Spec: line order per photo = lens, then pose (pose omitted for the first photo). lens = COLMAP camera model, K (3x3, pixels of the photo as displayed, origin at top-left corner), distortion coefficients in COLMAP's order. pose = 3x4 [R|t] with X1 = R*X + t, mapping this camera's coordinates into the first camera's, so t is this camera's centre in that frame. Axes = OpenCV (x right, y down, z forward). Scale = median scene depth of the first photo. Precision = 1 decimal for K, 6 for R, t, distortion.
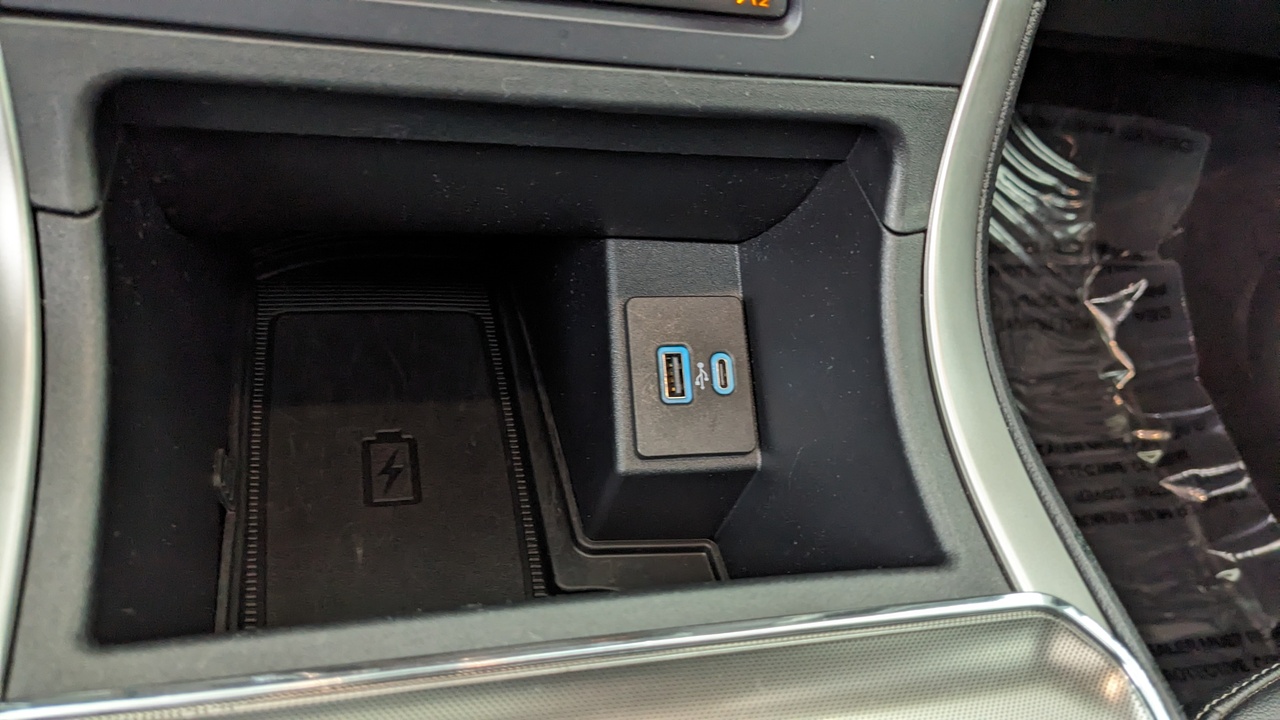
lens RADIAL K [[998.1, 0, 653.7], [0, 998.1, 358.7], [0, 0, 1]] dist [0.066678, -0.133899]
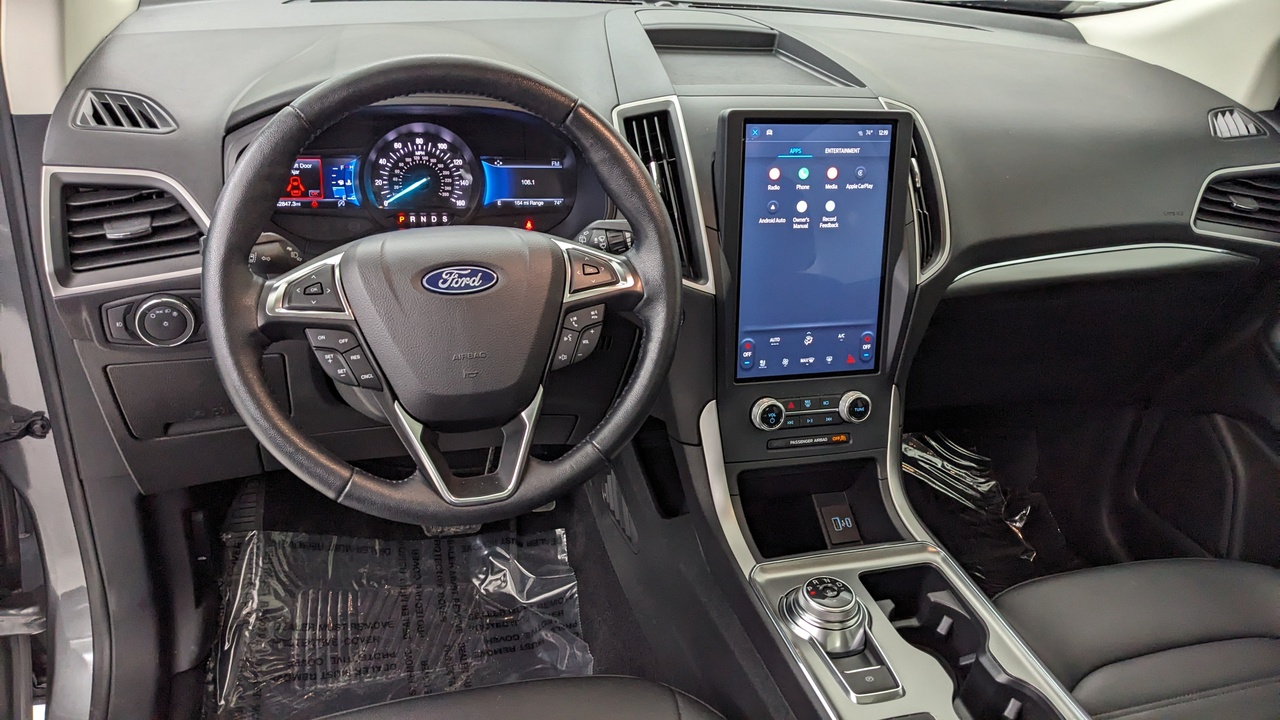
lens RADIAL K [[998.1, 0, 653.7], [0, 998.1, 358.7], [0, 0, 1]] dist [0.066678, -0.133899]
pose [[0.988131, -0.153611, 0.000664, -0.222890], [0.145140, 0.932209, -0.331543, 0.229690], [0.050309, 0.327704, 0.943440, -1.126284]]
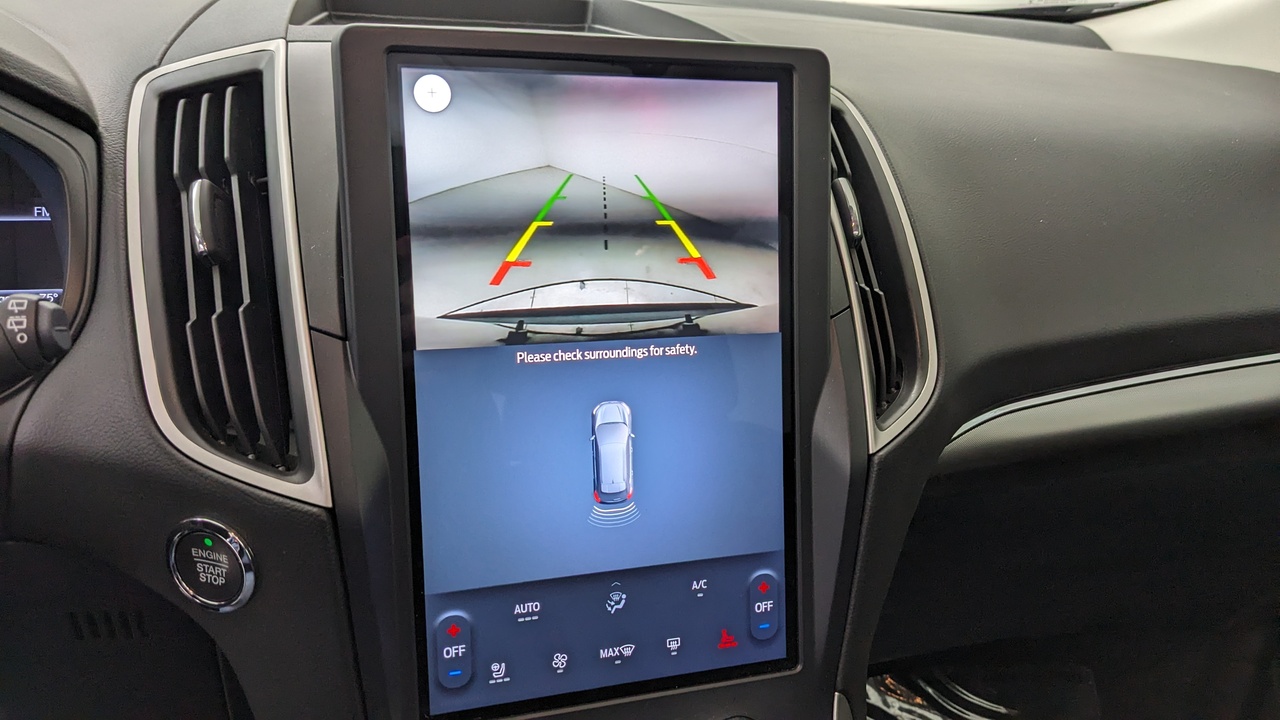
lens RADIAL K [[998.1, 0, 653.7], [0, 998.1, 358.7], [0, 0, 1]] dist [0.066678, -0.133899]
pose [[0.980585, -0.189410, 0.050762, 0.013312], [0.191082, 0.864797, -0.464343, -0.076920], [0.044052, 0.465027, 0.884200, -0.373796]]
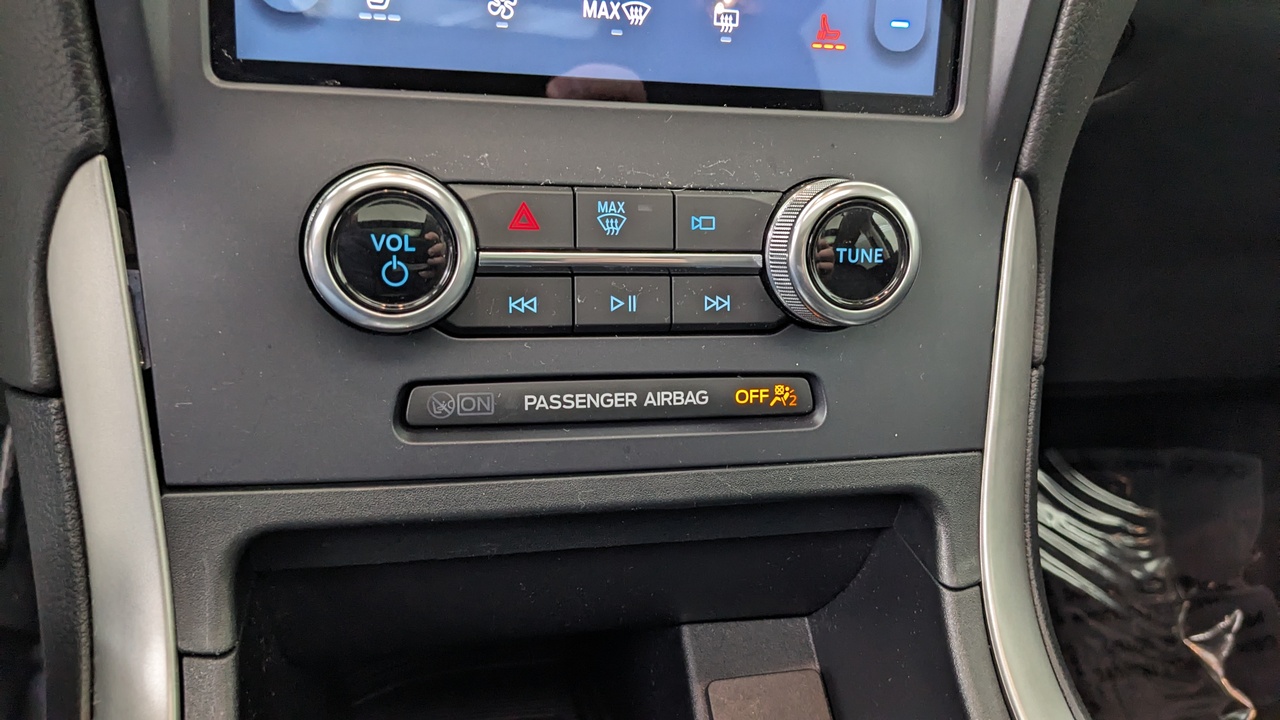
lens RADIAL K [[998.1, 0, 653.7], [0, 998.1, 358.7], [0, 0, 1]] dist [0.066678, -0.133899]
pose [[0.991426, -0.124476, -0.039753, 0.000370], [0.100631, 0.921392, -0.375380, 0.005151], [0.083354, 0.368161, 0.926018, -0.029443]]
